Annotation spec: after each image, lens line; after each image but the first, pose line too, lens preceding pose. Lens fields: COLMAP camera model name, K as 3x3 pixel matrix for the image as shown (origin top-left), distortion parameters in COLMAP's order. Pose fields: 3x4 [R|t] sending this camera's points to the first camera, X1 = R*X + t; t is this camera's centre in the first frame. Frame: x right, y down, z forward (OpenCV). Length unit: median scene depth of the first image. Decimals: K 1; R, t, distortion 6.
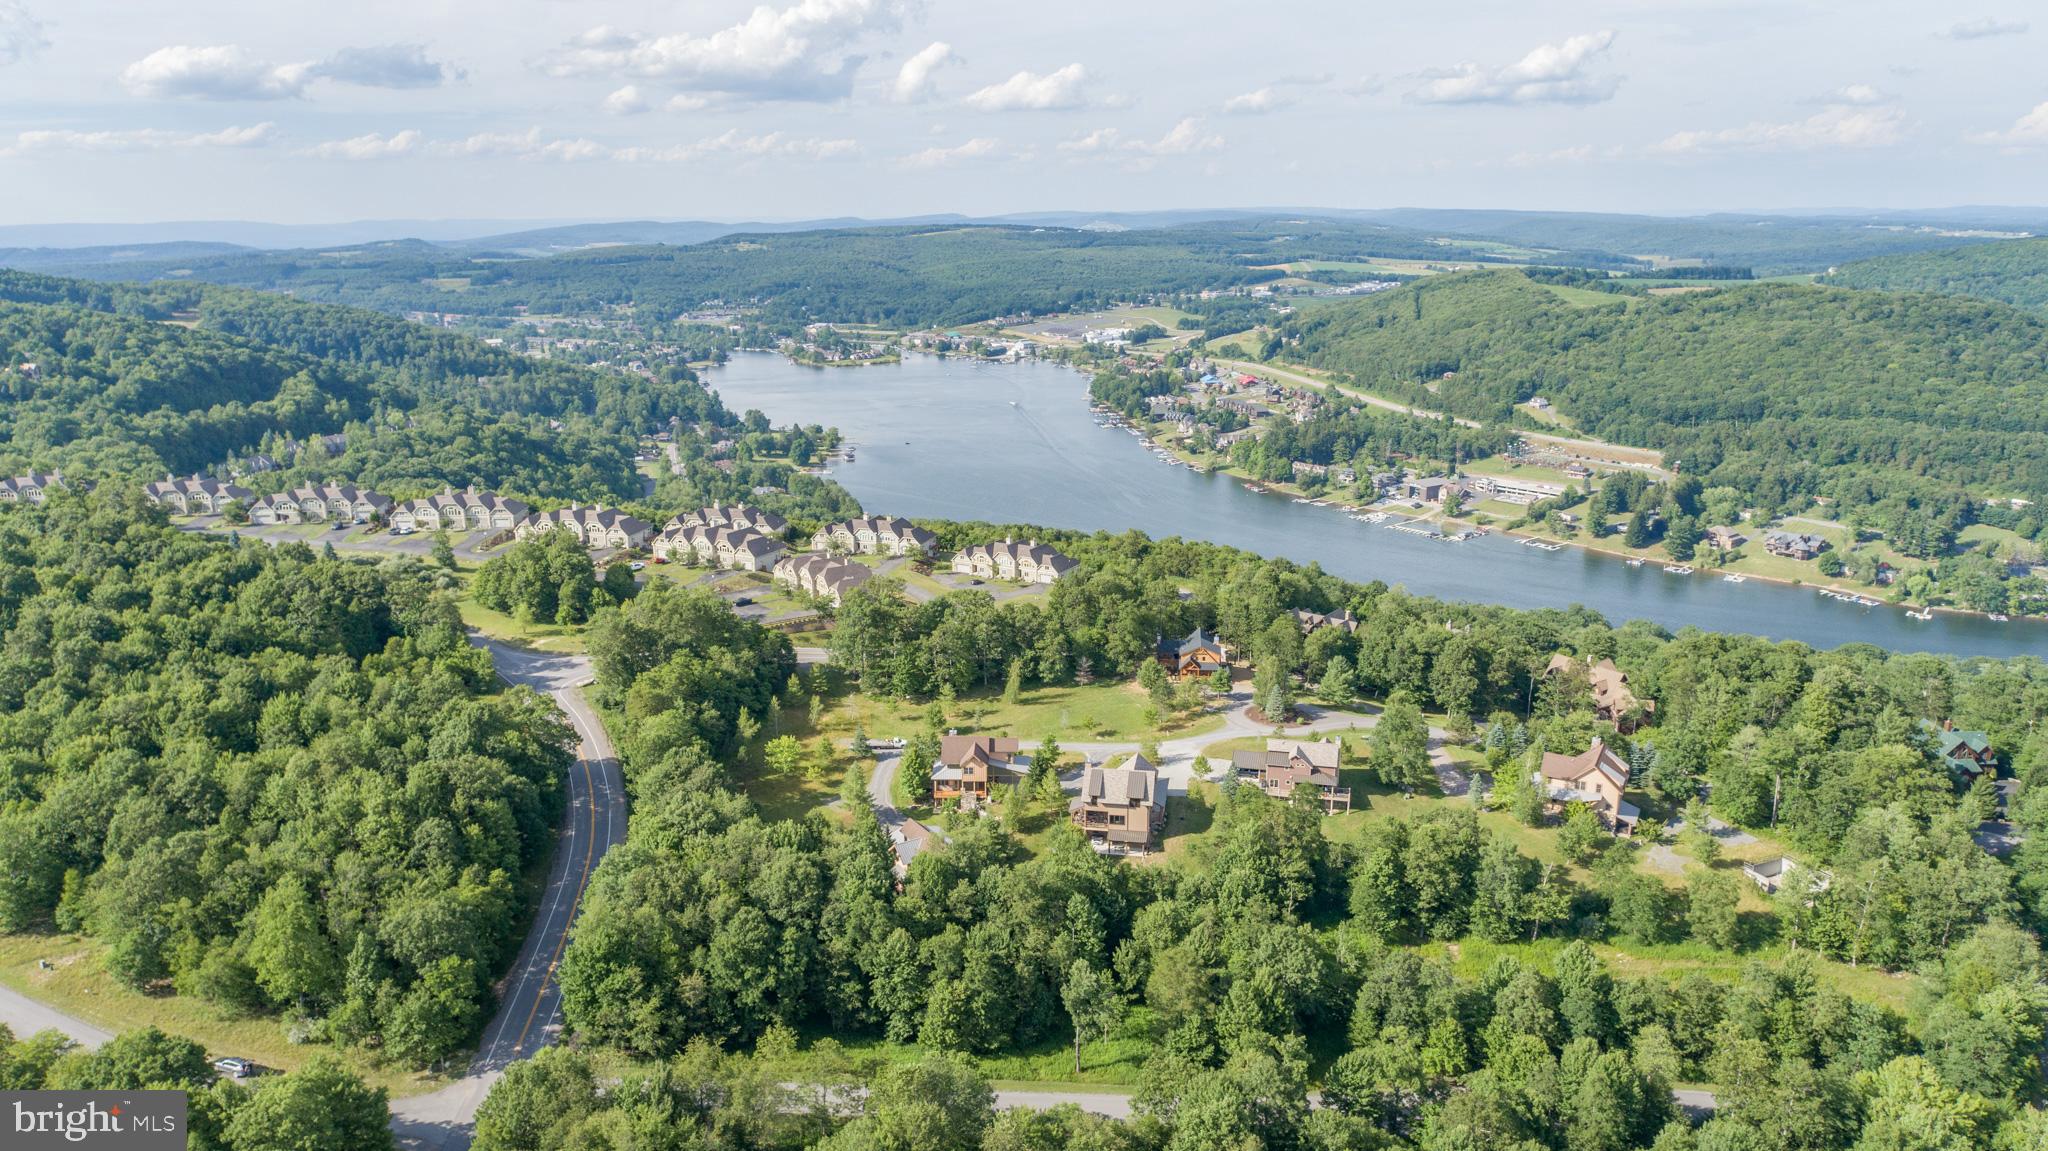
lens RADIAL K [[1383.6, 0, 1024.0], [0, 1383.6, 575.5], [0, 0, 1]] dist [-0.017909, 0.016812]
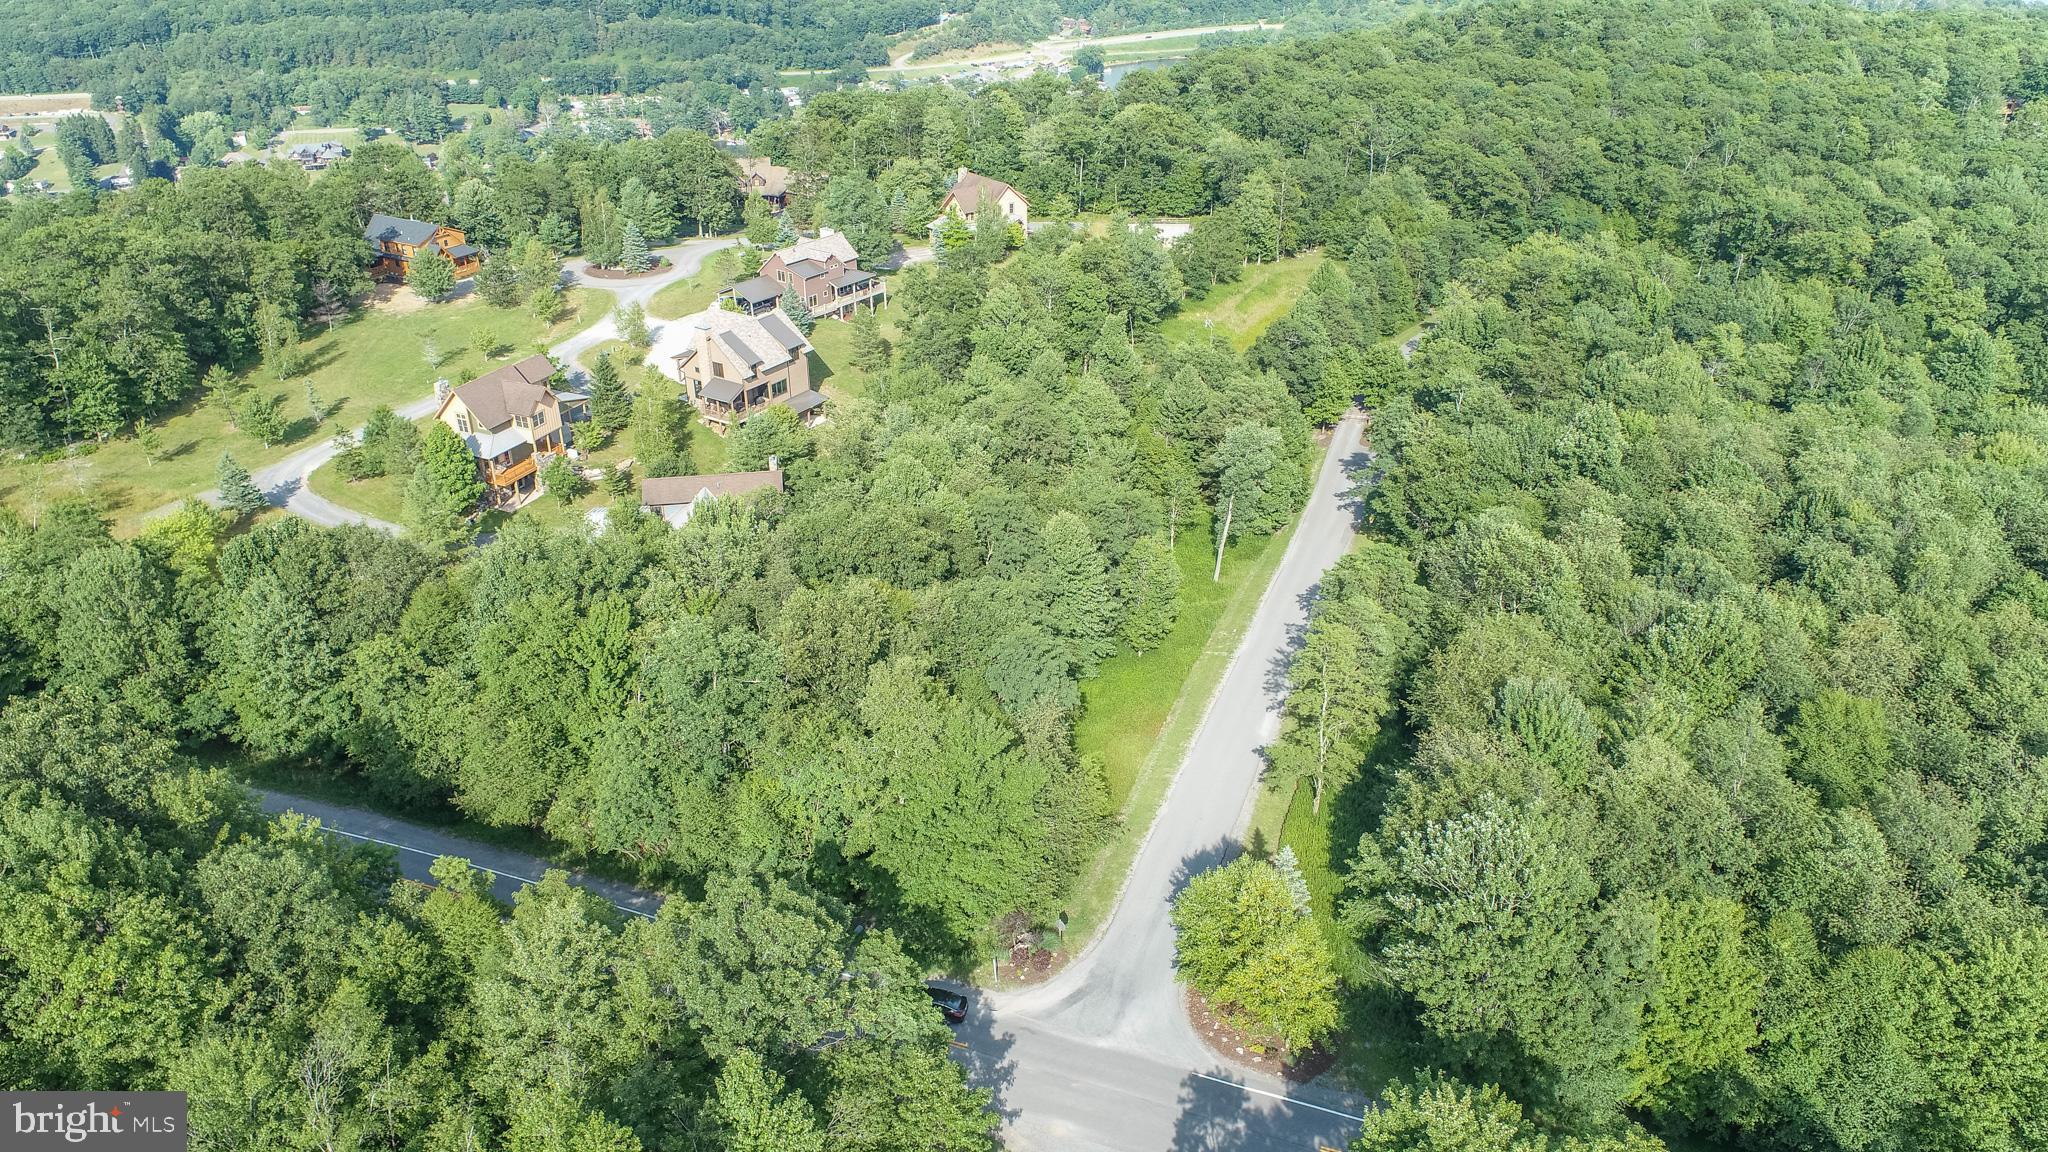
lens RADIAL K [[1377.7, 0, 1023.7], [0, 1377.7, 579.8], [0, 0, 1]] dist [-0.015649, 0.007849]
pose [[0.399095, -0.433437, 0.807995, -0.114244], [0.237030, 0.900032, 0.365732, 0.008831], [-0.885743, 0.045557, 0.461935, 0.133068]]
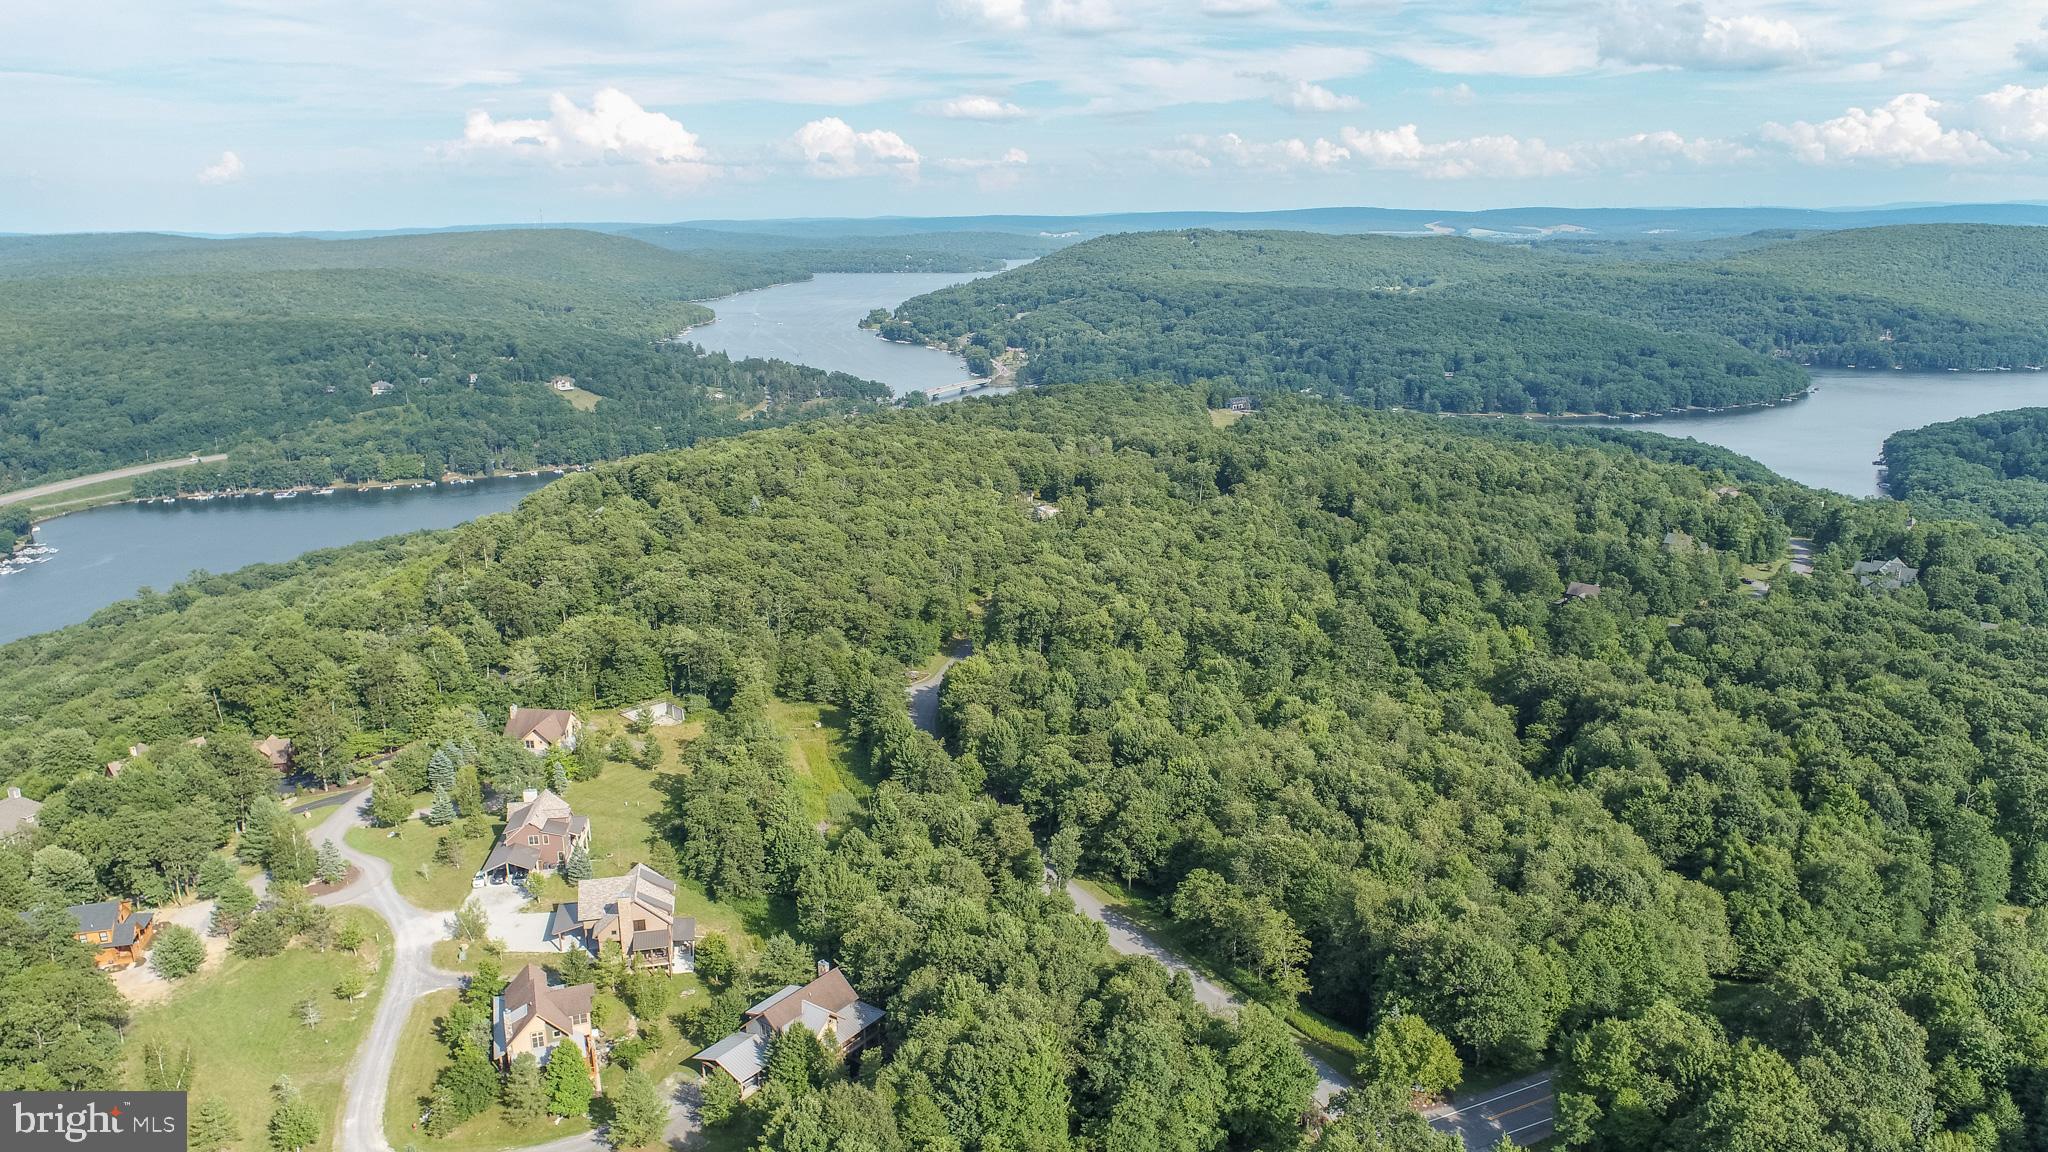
lens RADIAL K [[1380.3, 0, 1022.8], [0, 1380.3, 585.2], [0, 0, 1]] dist [-0.014400, 0.006019]
pose [[-0.371128, -0.228887, 0.899930, -0.172942], [0.248029, 0.909499, 0.333607, -0.058130], [-0.894844, 0.347020, -0.280770, 0.226345]]
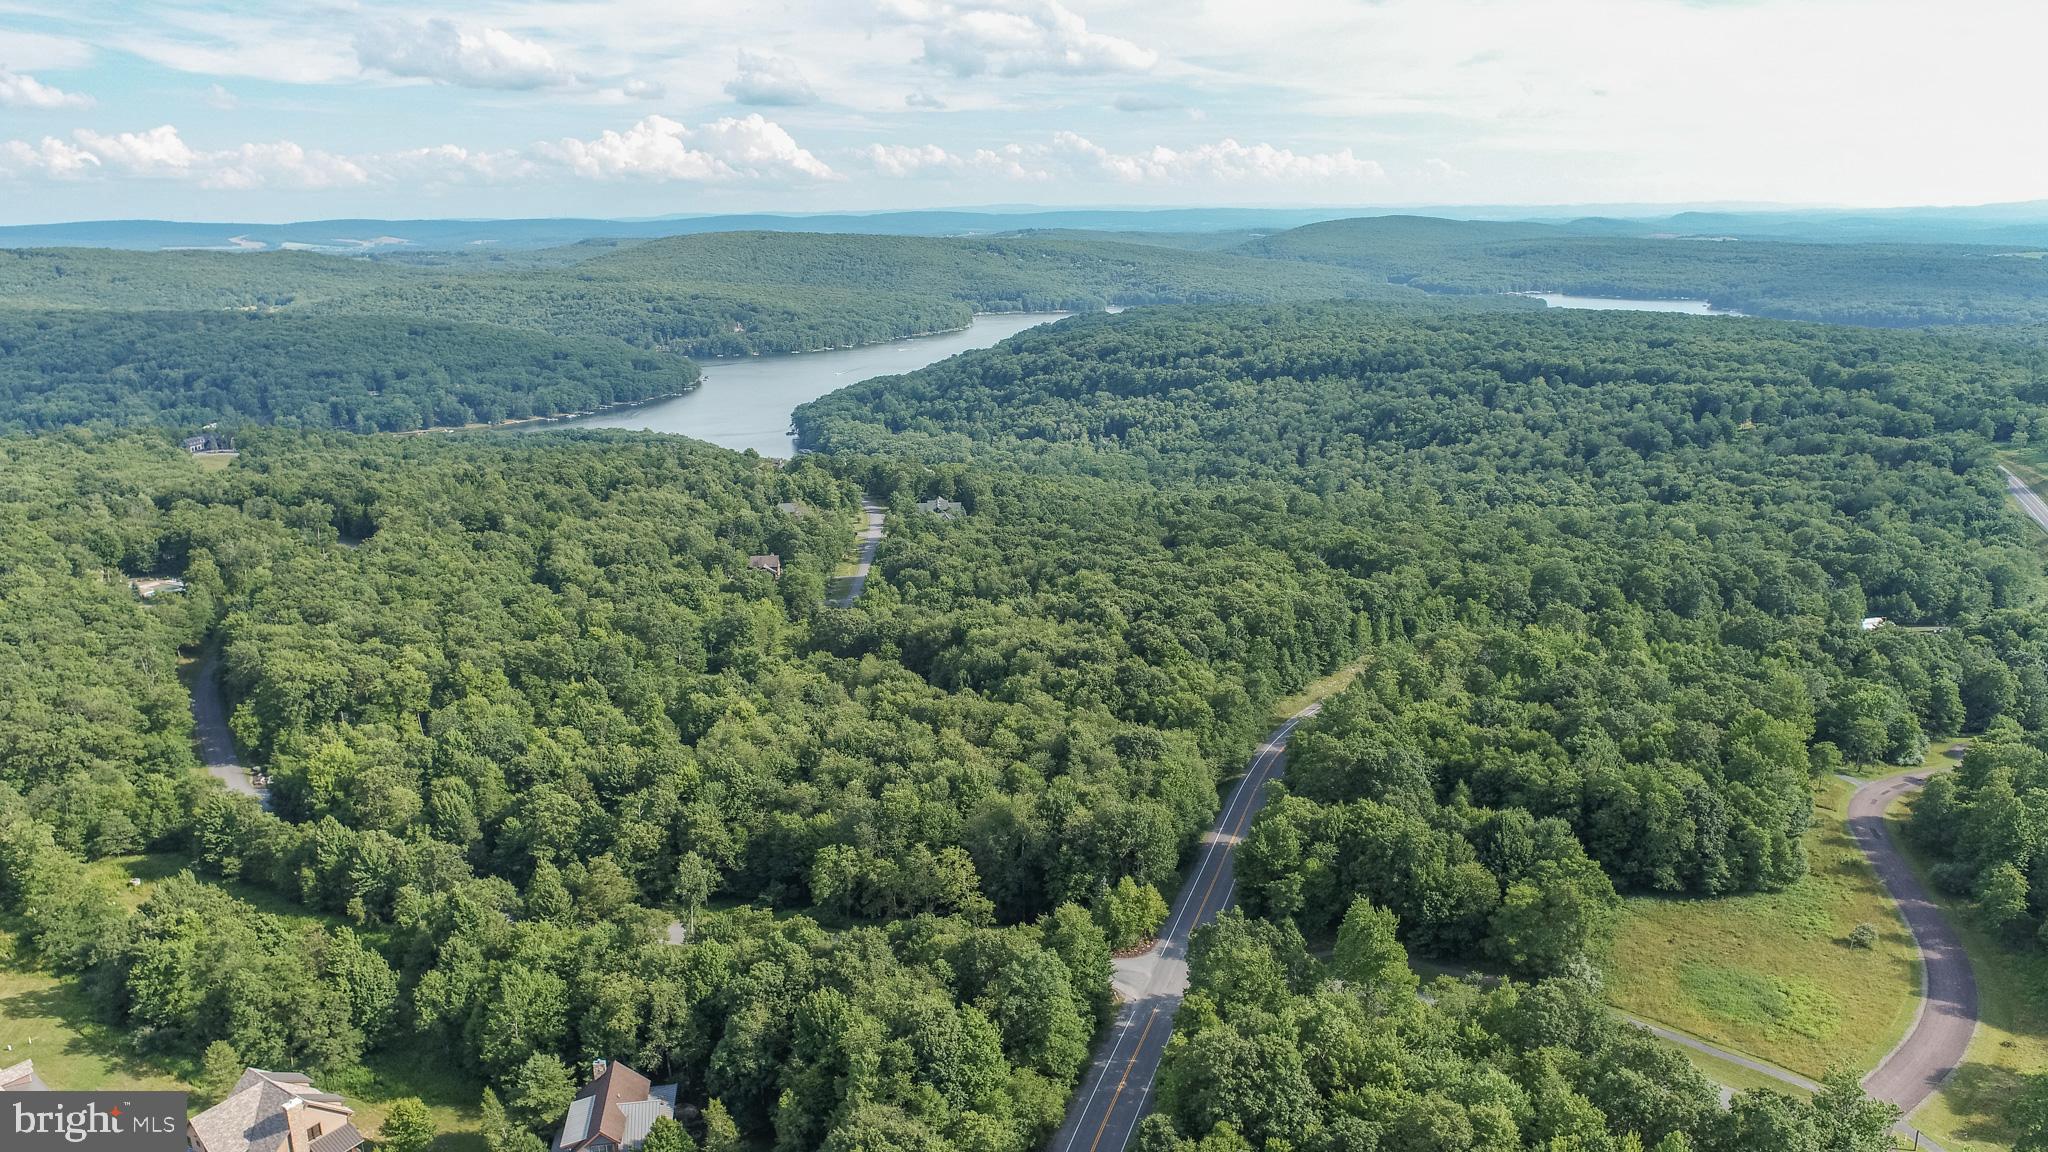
lens RADIAL K [[1380.3, 0, 1022.8], [0, 1380.3, 585.2], [0, 0, 1]] dist [-0.014400, 0.006019]
pose [[-0.923054, -0.081792, 0.375874, -0.111851], [0.115740, 0.872802, 0.474154, -0.077506], [-0.366846, 0.481173, -0.796176, 0.299179]]
